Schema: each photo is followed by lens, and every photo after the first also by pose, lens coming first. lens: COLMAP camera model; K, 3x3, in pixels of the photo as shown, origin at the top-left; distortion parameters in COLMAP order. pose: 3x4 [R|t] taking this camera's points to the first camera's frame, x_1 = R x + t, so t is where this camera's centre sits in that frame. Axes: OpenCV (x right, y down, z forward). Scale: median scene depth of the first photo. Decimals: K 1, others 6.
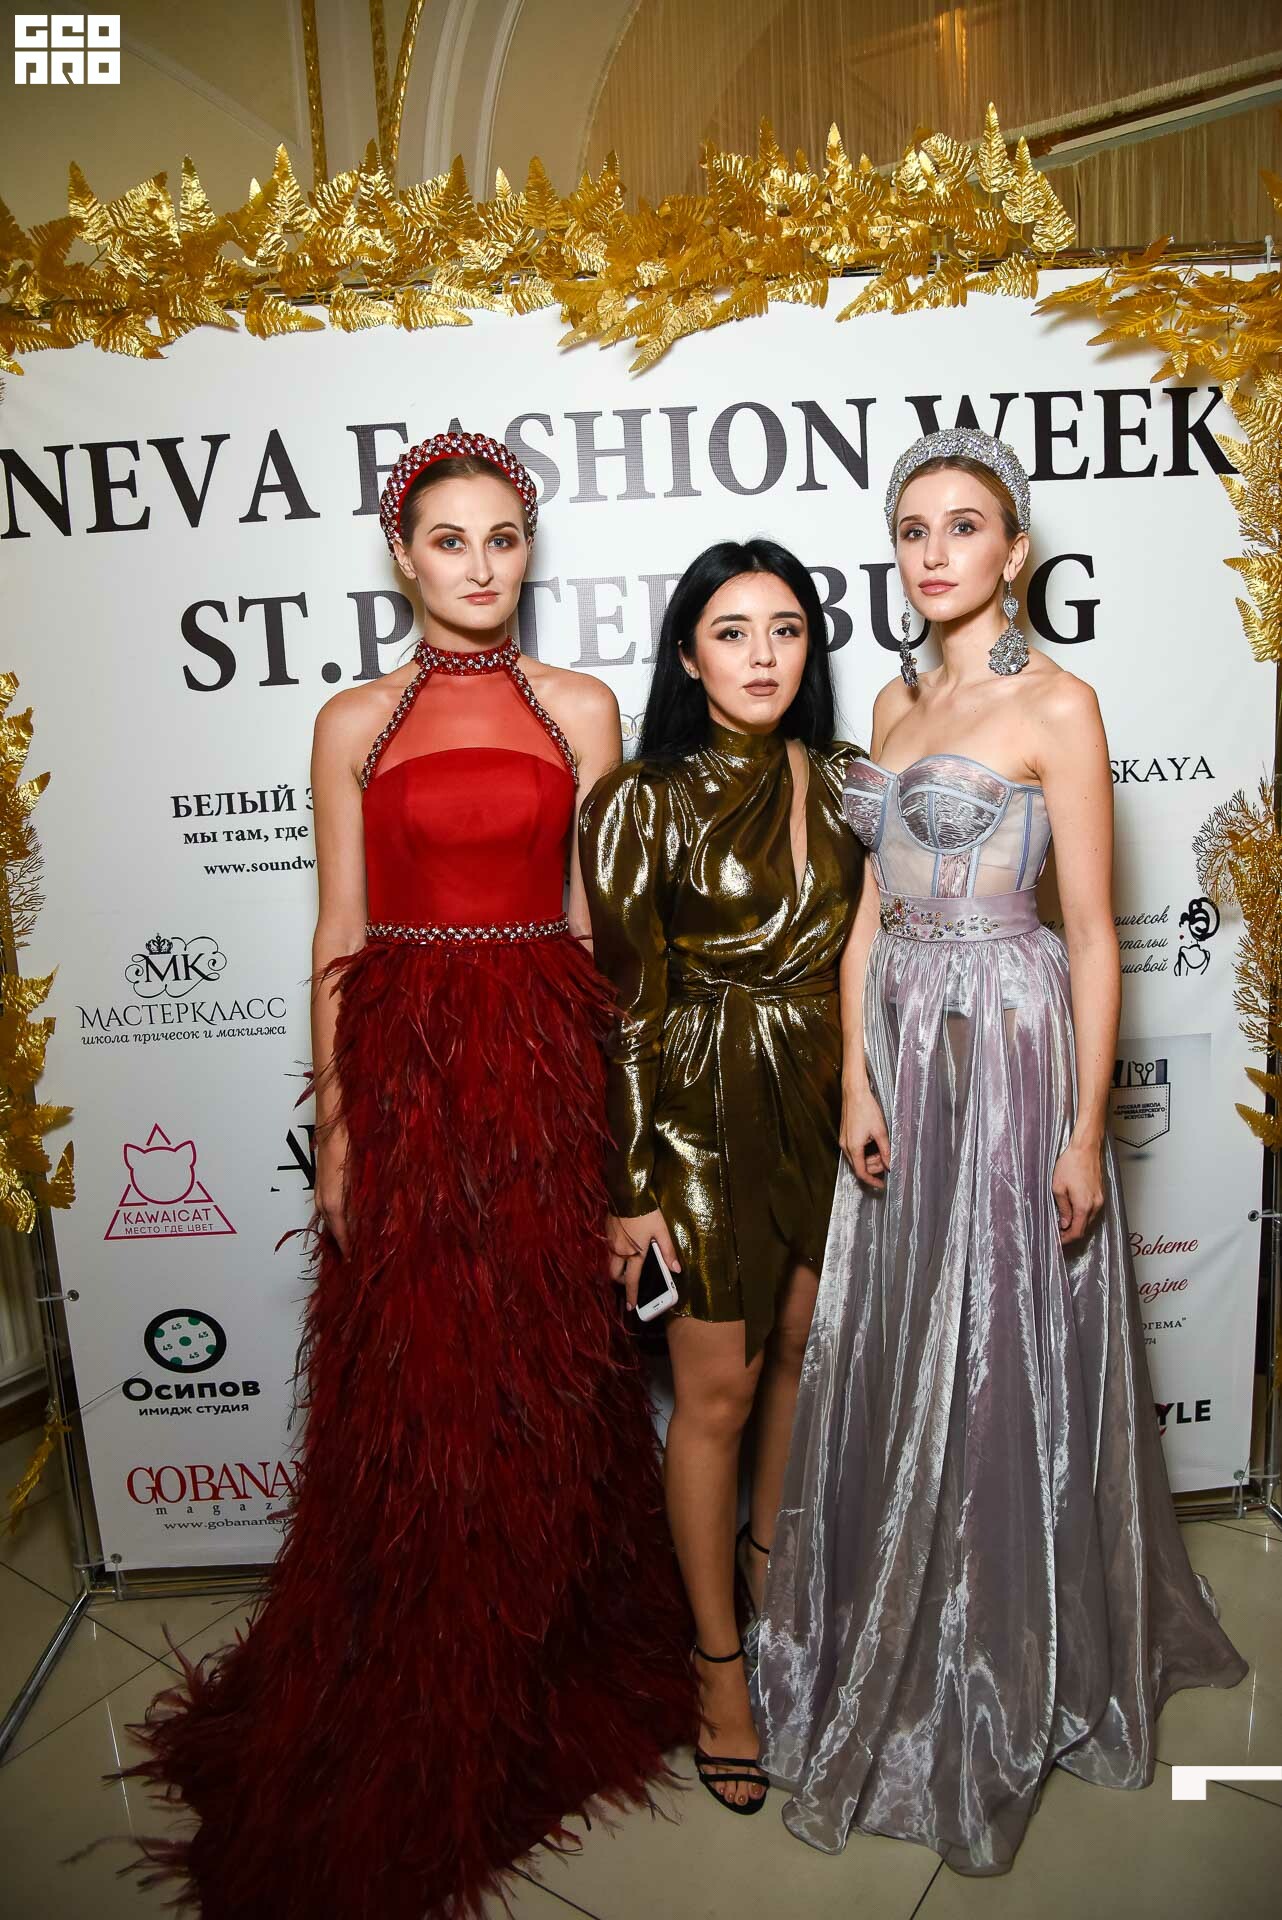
lens RADIAL K [[1318.3, 0, 641.9], [0, 1318.3, 961.7], [0, 0, 1]] dist [-0.109246, 0.061266]
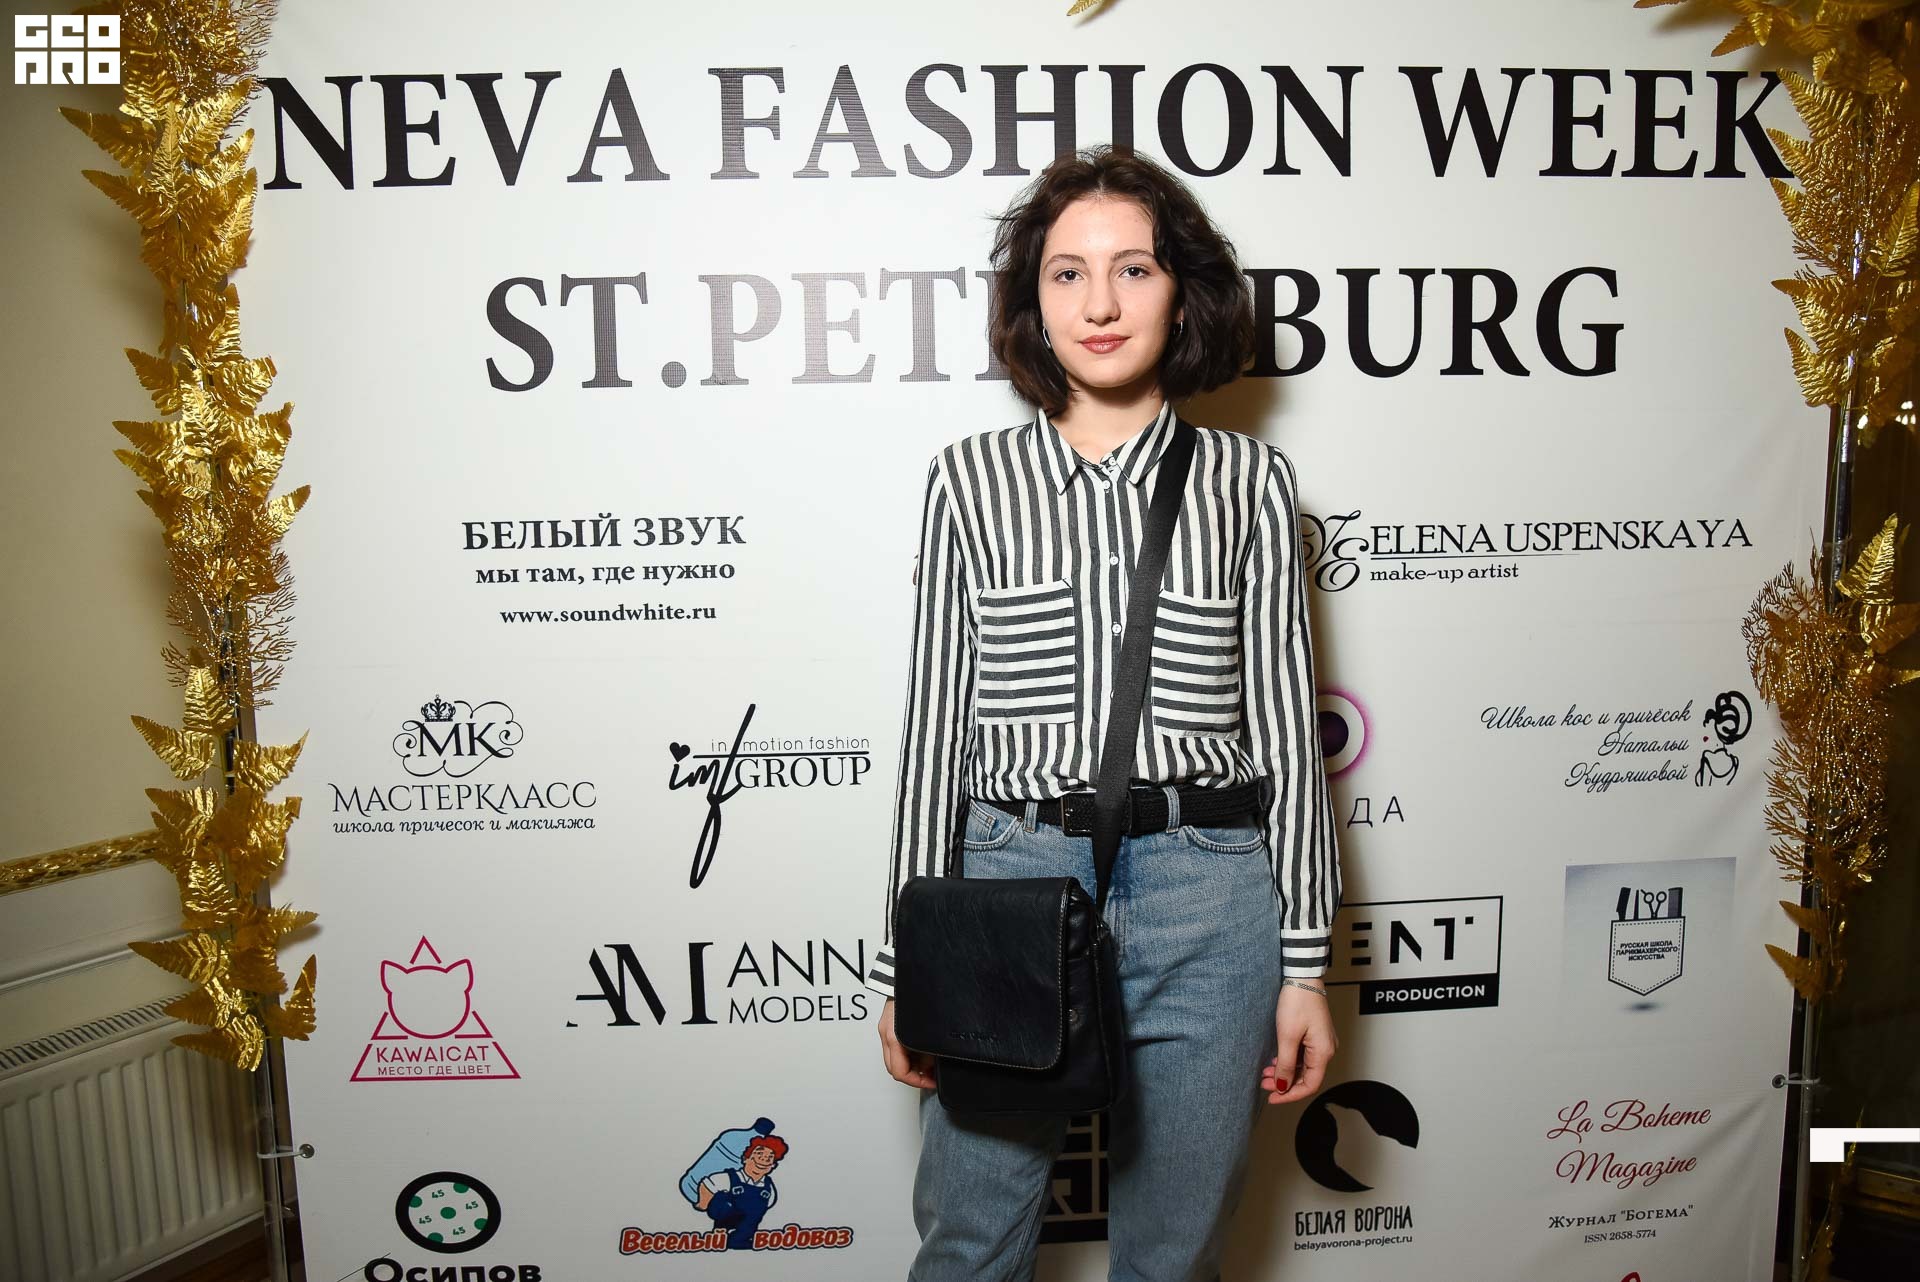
lens RADIAL K [[1333.0, 0, 967.7], [0, 1333.0, 648.4], [0, 0, 1]] dist [-0.109880, 0.068374]
pose [[0.999199, 0.033132, 0.022433, -0.073116], [-0.031812, 0.997876, -0.056845, -0.015735], [-0.024269, 0.056086, 0.998131, 0.205889]]
